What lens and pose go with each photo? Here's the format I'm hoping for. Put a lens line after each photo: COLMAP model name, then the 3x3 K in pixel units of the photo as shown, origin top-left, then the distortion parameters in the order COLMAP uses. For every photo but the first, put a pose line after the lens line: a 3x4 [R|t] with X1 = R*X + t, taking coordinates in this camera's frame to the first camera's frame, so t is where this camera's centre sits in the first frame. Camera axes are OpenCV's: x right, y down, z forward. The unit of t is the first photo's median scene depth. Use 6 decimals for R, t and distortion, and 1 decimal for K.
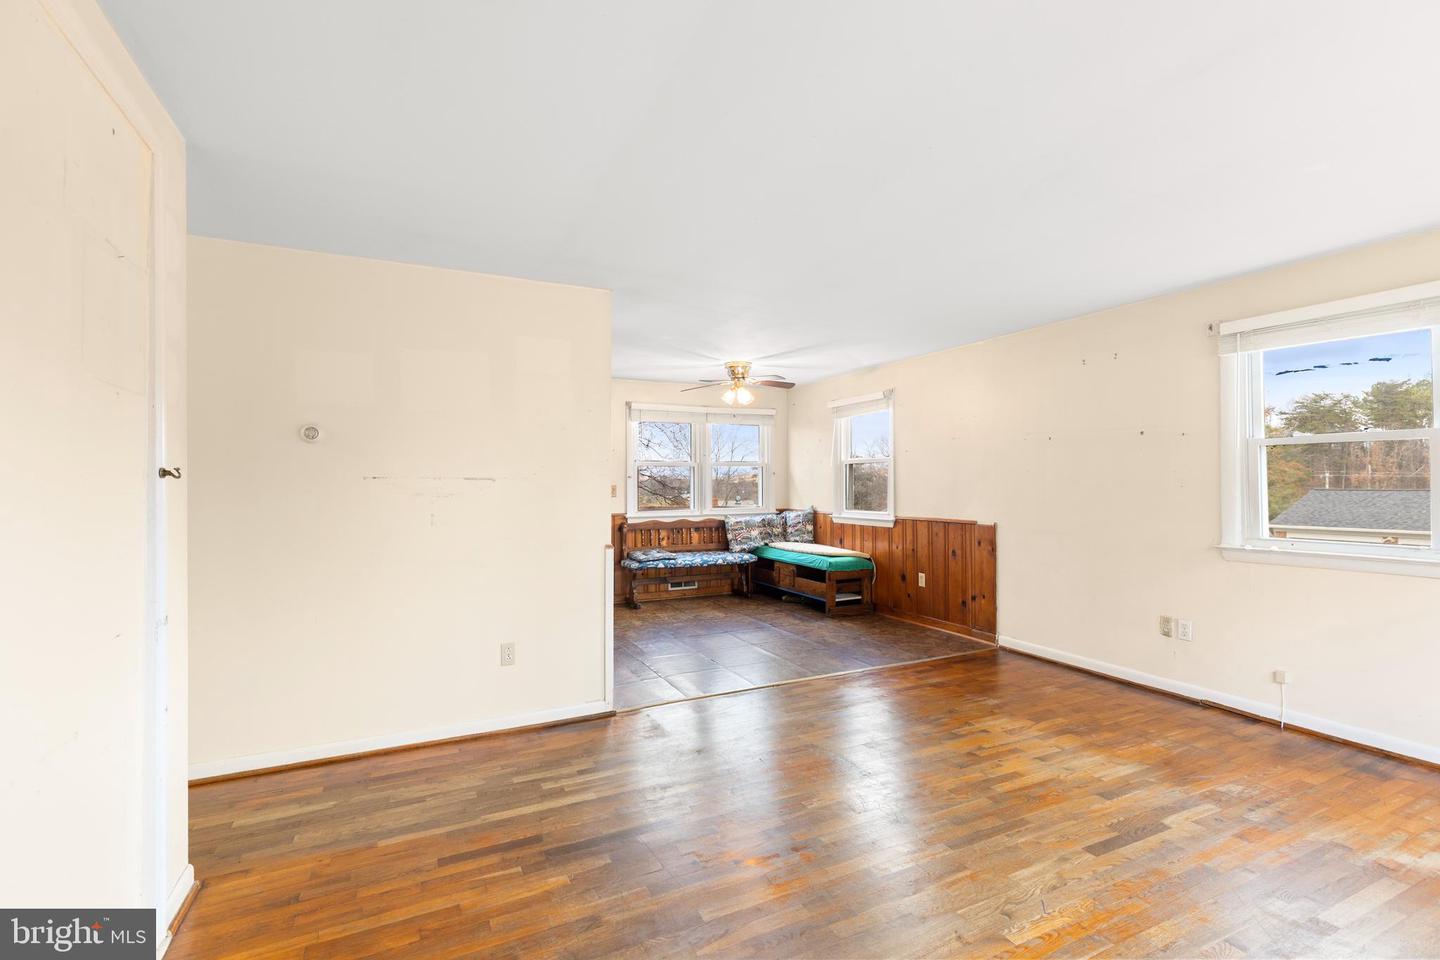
lens RADIAL K [[646.7, 0, 719.5], [0, 646.7, 473.1], [0, 0, 1]] dist [0.008014, -0.001453]
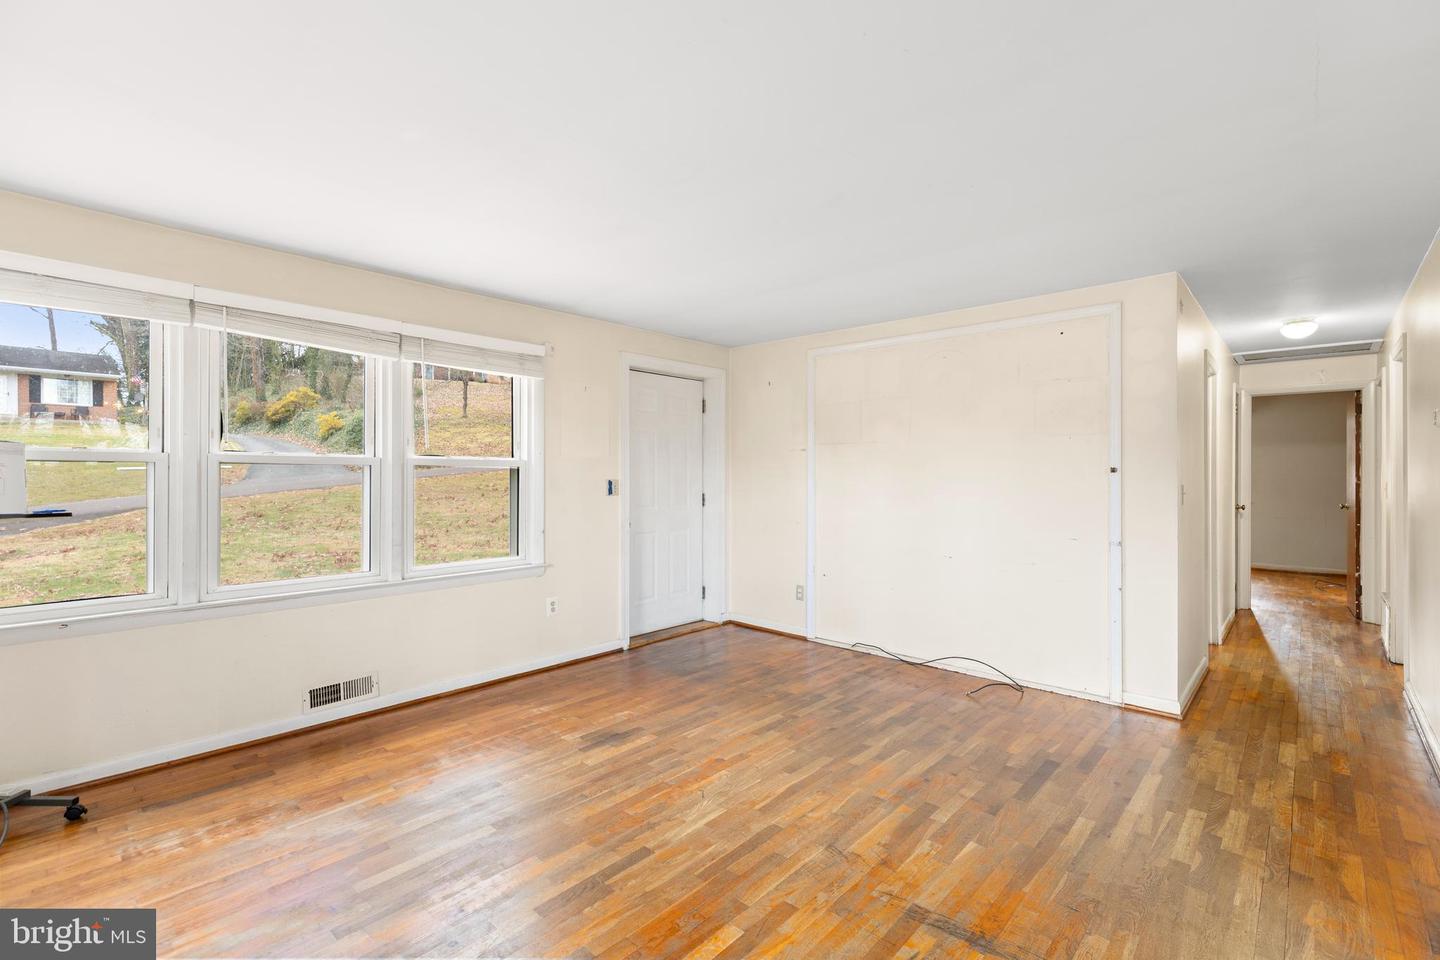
lens RADIAL K [[646.7, 0, 719.5], [0, 646.7, 473.1], [0, 0, 1]] dist [0.008014, -0.001453]
pose [[-0.928957, 0.002046, -0.370183, 0.658114], [0.009242, 0.999801, -0.017665, 0.021273], [0.370073, -0.019831, -0.928791, 1.553218]]
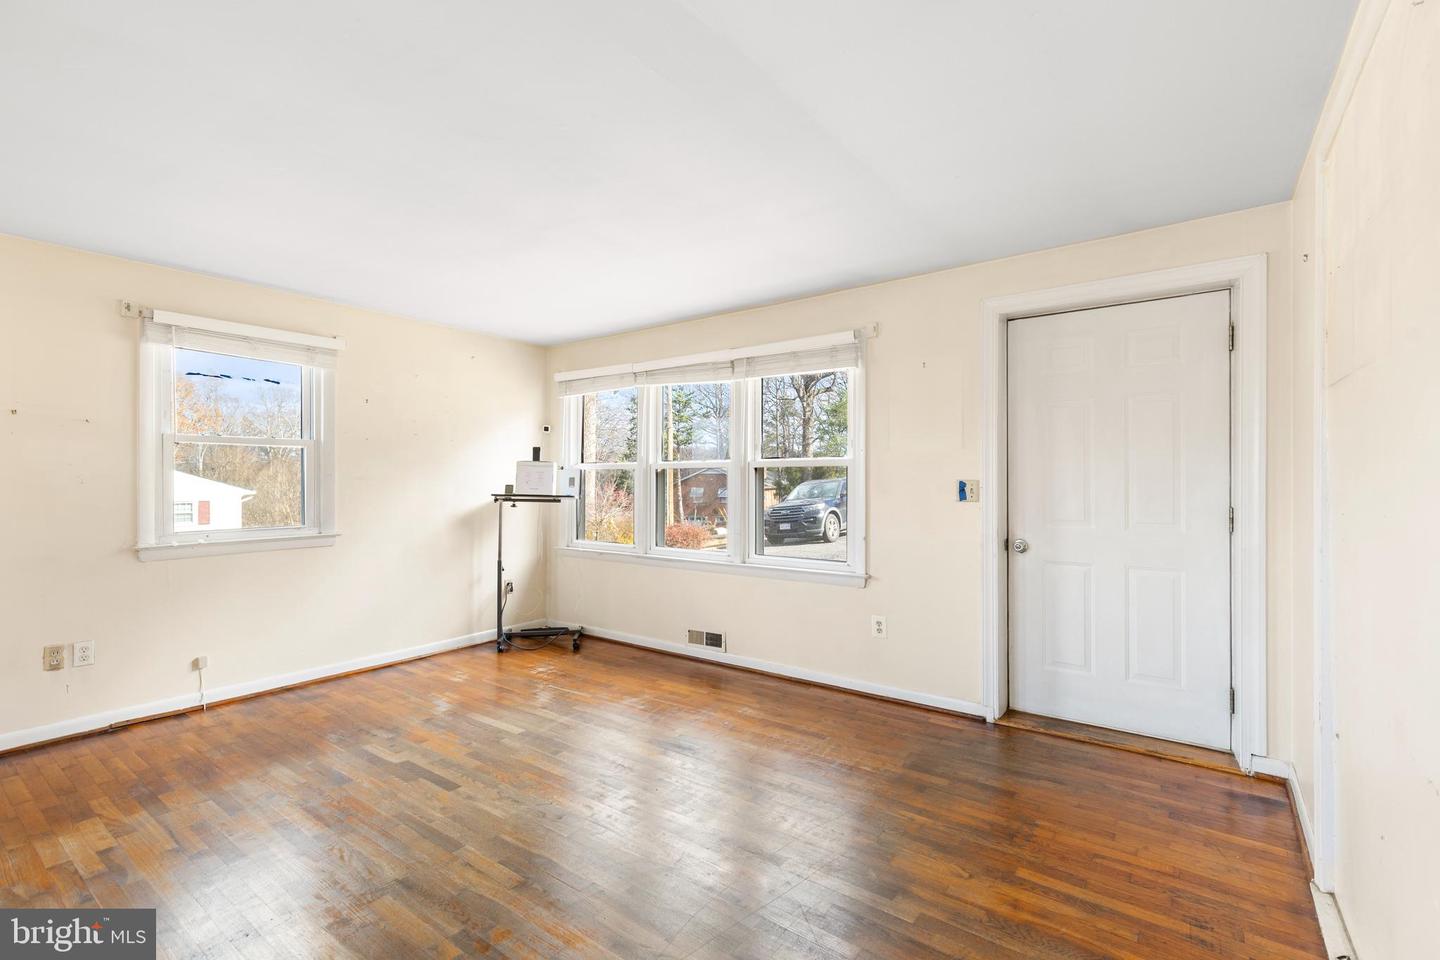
lens RADIAL K [[646.7, 0, 719.5], [0, 646.7, 473.1], [0, 0, 1]] dist [0.008014, -0.001453]
pose [[-0.459896, 0.014290, 0.887858, -0.555783], [-0.009764, 0.999729, -0.021148, 0.023763], [-0.887919, -0.018395, -0.459632, 0.887574]]
